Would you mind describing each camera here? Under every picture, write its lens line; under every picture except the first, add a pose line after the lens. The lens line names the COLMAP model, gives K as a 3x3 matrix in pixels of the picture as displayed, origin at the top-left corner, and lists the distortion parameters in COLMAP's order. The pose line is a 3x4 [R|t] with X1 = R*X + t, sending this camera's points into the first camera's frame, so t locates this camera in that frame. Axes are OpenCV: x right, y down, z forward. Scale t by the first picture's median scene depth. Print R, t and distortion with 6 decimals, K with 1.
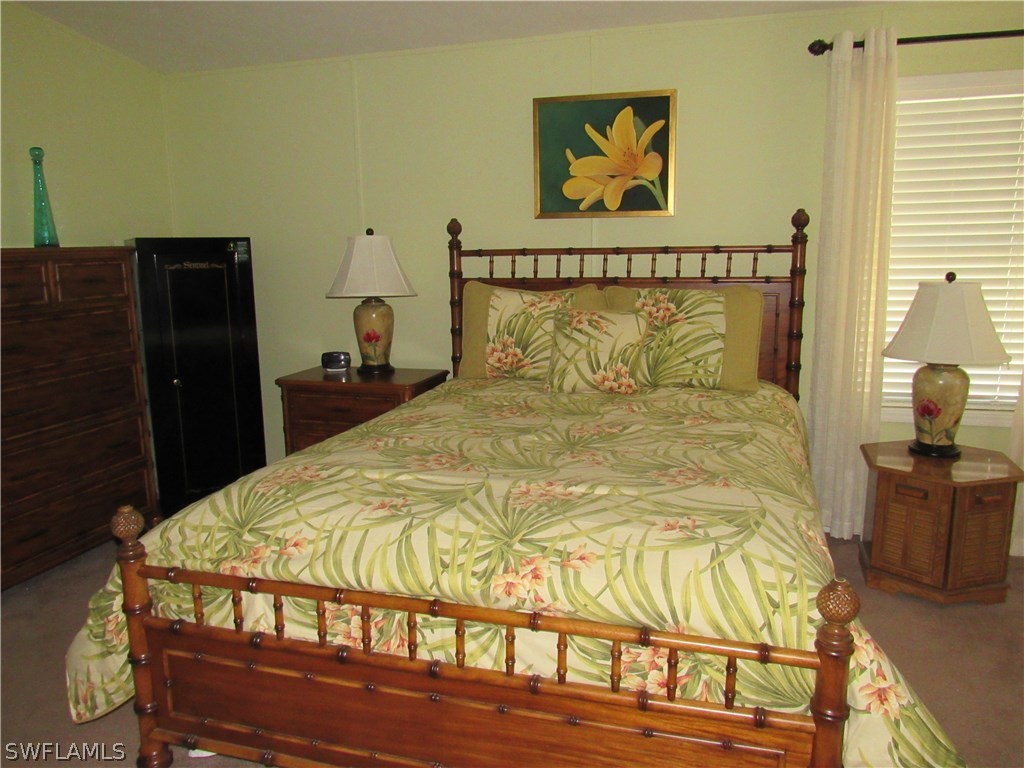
lens RADIAL K [[757.9, 0, 513.3], [0, 757.9, 387.2], [0, 0, 1]] dist [-0.033429, 0.009463]
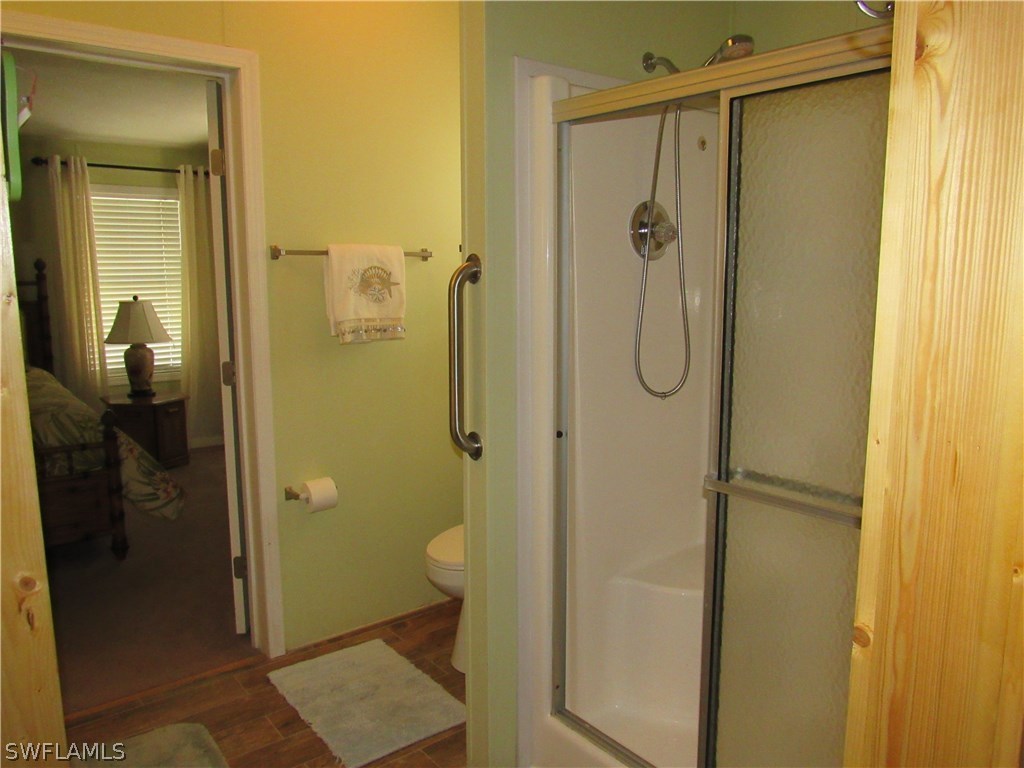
lens RADIAL K [[757.9, 0, 504.0], [0, 757.9, 384.1], [0, 0, 1]] dist [-0.033429, 0.009463]
pose [[0.567856, -0.107007, 0.816143, -0.546863], [0.141284, 0.989470, 0.031430, 0.166373], [-0.810912, 0.097460, 0.576995, -0.984089]]
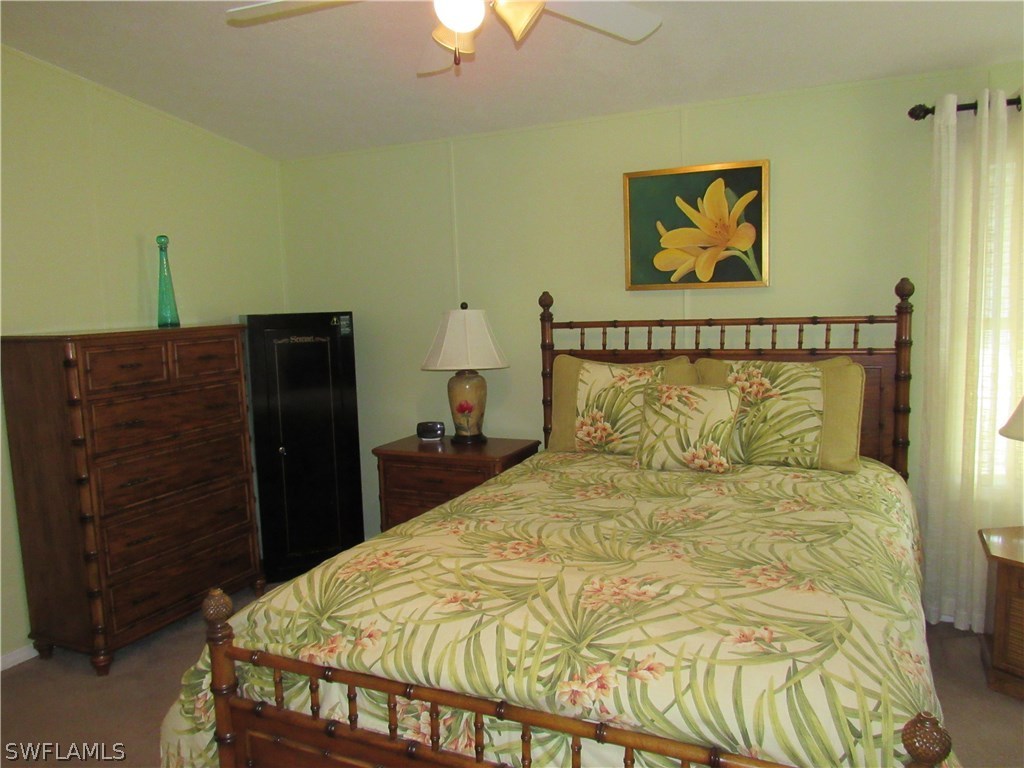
lens RADIAL K [[757.9, 0, 514.7], [0, 757.9, 386.2], [0, 0, 1]] dist [-0.033429, 0.009463]
pose [[0.989996, -0.000920, -0.141090, 0.037644], [-0.008299, 0.997868, -0.064739, -0.048475], [0.140848, 0.065262, 0.987878, -0.001235]]
